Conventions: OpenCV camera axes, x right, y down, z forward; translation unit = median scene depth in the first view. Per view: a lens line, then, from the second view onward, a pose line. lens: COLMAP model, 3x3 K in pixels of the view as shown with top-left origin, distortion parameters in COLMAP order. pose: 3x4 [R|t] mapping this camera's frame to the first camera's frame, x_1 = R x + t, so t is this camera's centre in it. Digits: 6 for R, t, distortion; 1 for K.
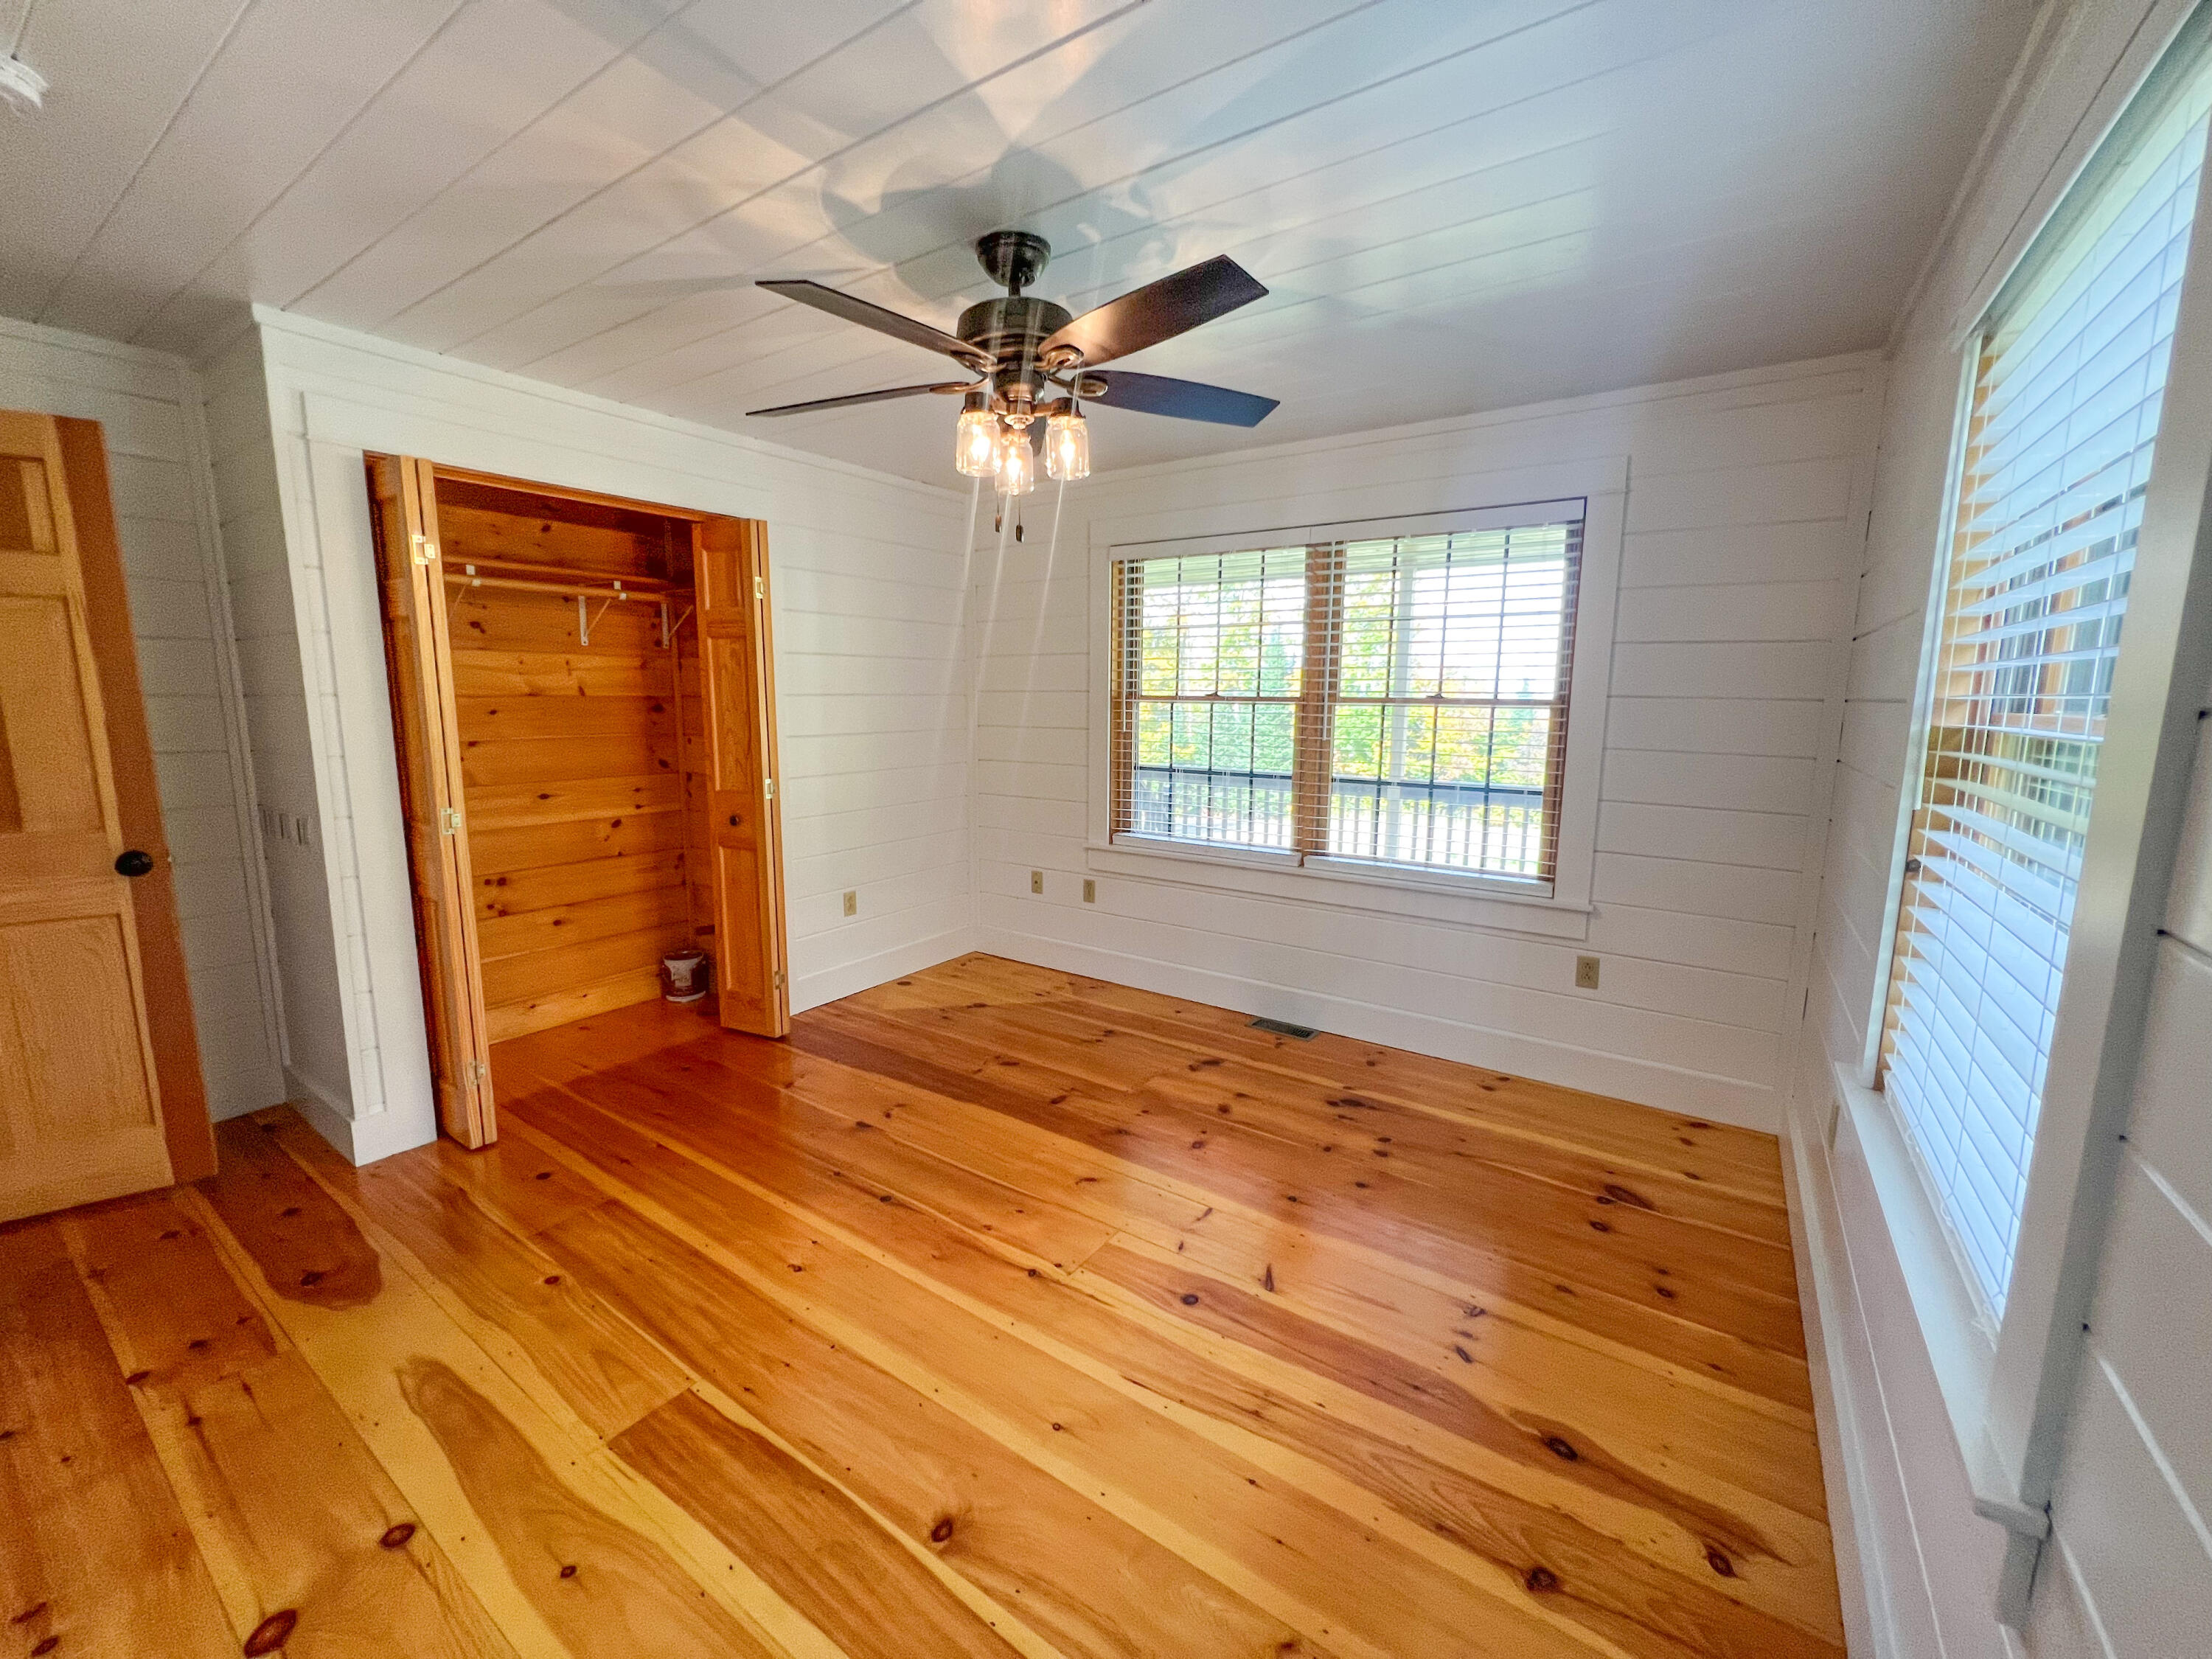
lens RADIAL K [[888.3, 0, 1096.8], [0, 888.3, 823.5], [0, 0, 1]] dist [-0.002504, 0.000265]
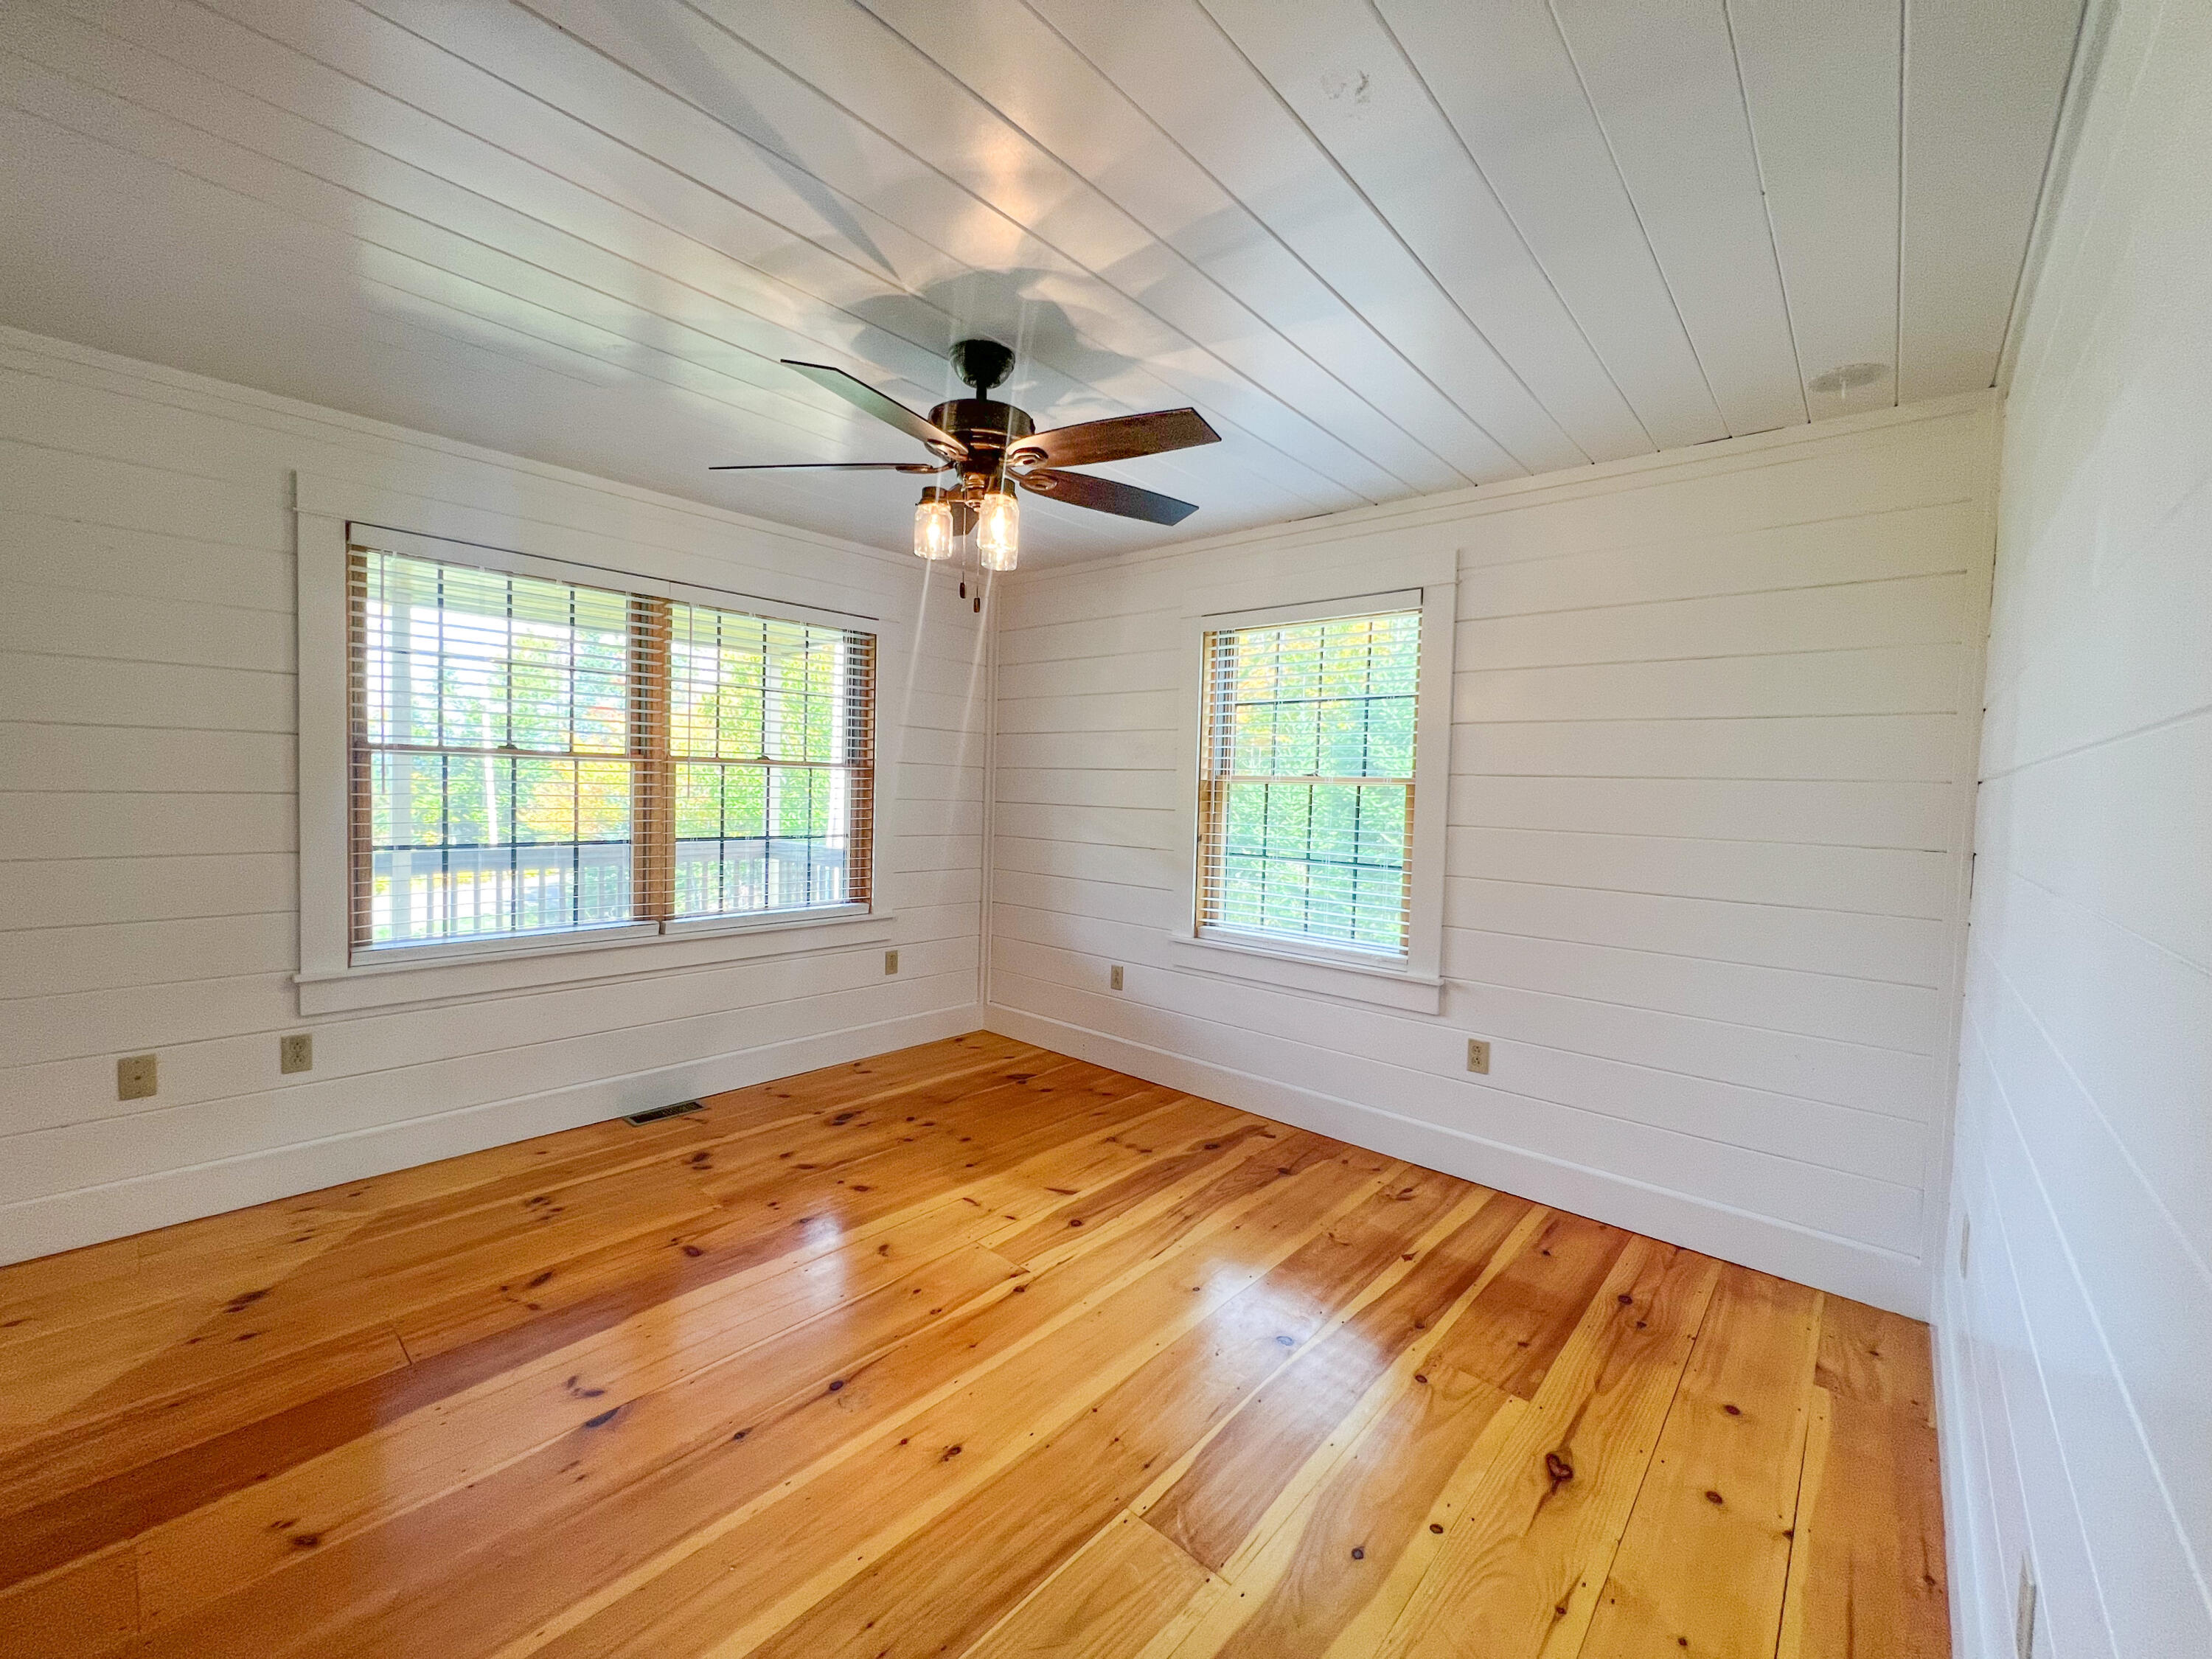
lens RADIAL K [[890.8, 0, 1098.0], [0, 890.8, 822.5], [0, 0, 1]] dist [-0.003605, -0.000064]
pose [[0.122497, -0.045724, 0.991415, -0.843017], [0.117972, 0.992527, 0.031199, -0.057314], [-0.985432, 0.113138, 0.126976, 0.542578]]
